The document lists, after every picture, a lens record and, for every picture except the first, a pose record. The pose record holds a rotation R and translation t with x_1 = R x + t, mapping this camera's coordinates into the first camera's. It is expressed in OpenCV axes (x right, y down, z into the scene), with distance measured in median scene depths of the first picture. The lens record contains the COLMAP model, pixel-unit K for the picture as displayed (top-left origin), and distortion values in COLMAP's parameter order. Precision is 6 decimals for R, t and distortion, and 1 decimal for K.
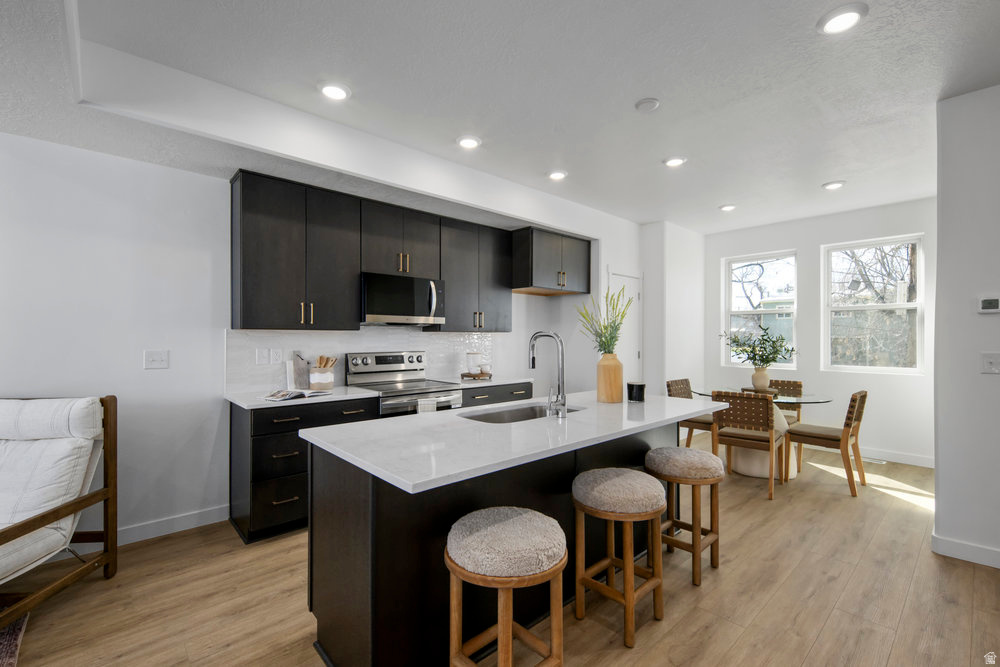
lens RADIAL K [[435.1, 0, 501.1], [0, 435.1, 337.0], [0, 0, 1]] dist [0.005308, 0.000203]
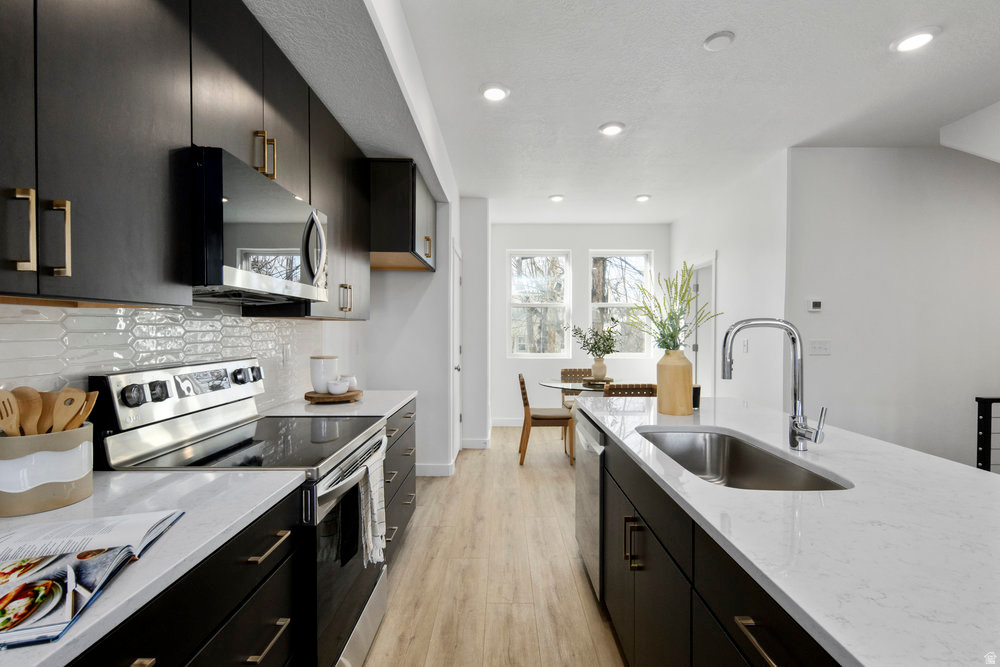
lens RADIAL K [[439.8, 0, 501.7], [0, 439.8, 337.4], [0, 0, 1]] dist [0.003909, -0.000369]
pose [[0.675122, -0.013963, 0.737574, -0.393572], [0.000196, 0.999824, 0.018748, 0.001160], [-0.737706, -0.012512, 0.675006, 0.532211]]
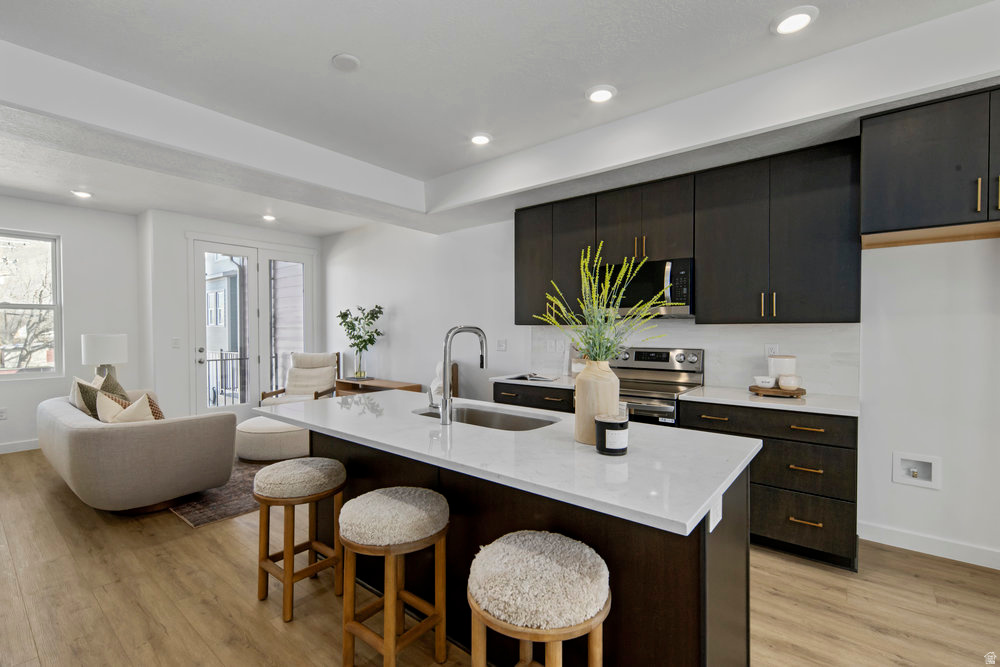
lens RADIAL K [[443.5, 0, 504.2], [0, 443.5, 336.7], [0, 0, 1]] dist [0.007738, -0.004464]
pose [[0.153425, 0.015739, -0.988035, 0.626743], [0.001352, 0.999869, 0.016137, -0.003334], [0.988159, -0.003812, 0.153384, 0.590736]]
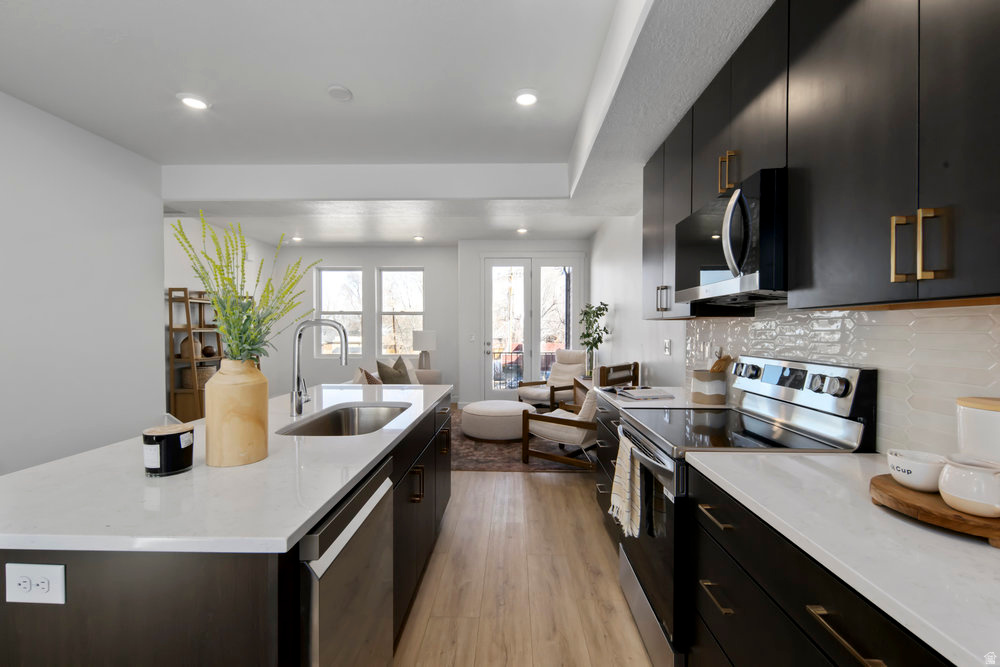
lens RADIAL K [[435.9, 0, 511.4], [0, 435.9, 332.8], [0, 0, 1]] dist [0.000840, -0.000091]
pose [[-0.678684, 0.006450, -0.734402, 0.298460], [0.000125, 0.999962, 0.008667, 0.001504], [0.734431, 0.005790, -0.678659, 1.165747]]
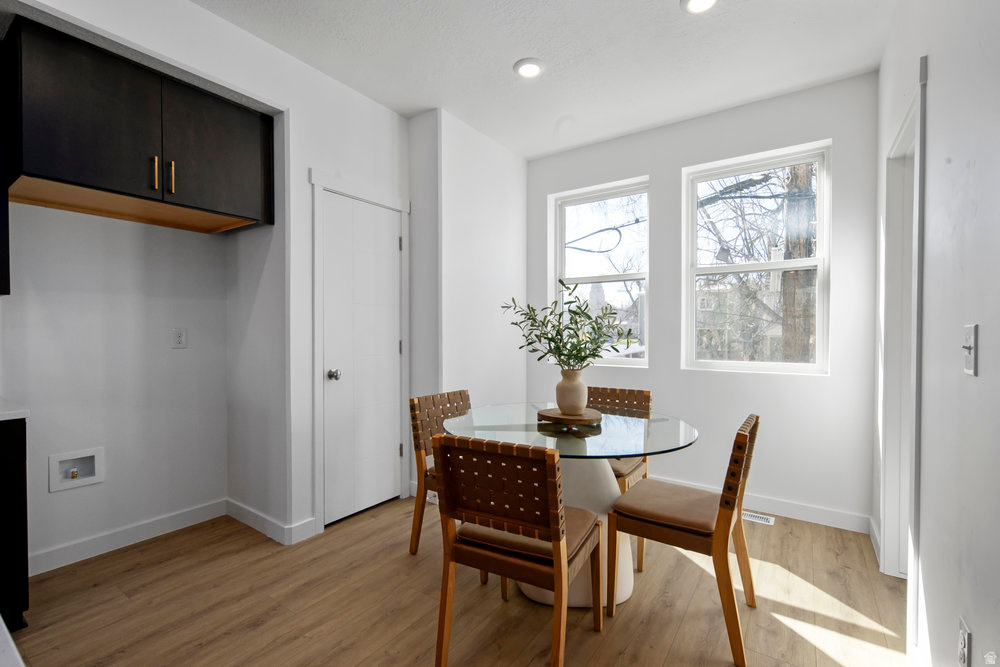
lens RADIAL K [[446.7, 0, 498.5], [0, 446.7, 337.0], [0, 0, 1]] dist [0.007858, -0.000073]
pose [[0.973860, -0.005213, 0.227091, 0.460682], [0.001838, 0.999885, 0.015069, 0.029057], [-0.227143, -0.014258, 0.973757, 0.605361]]
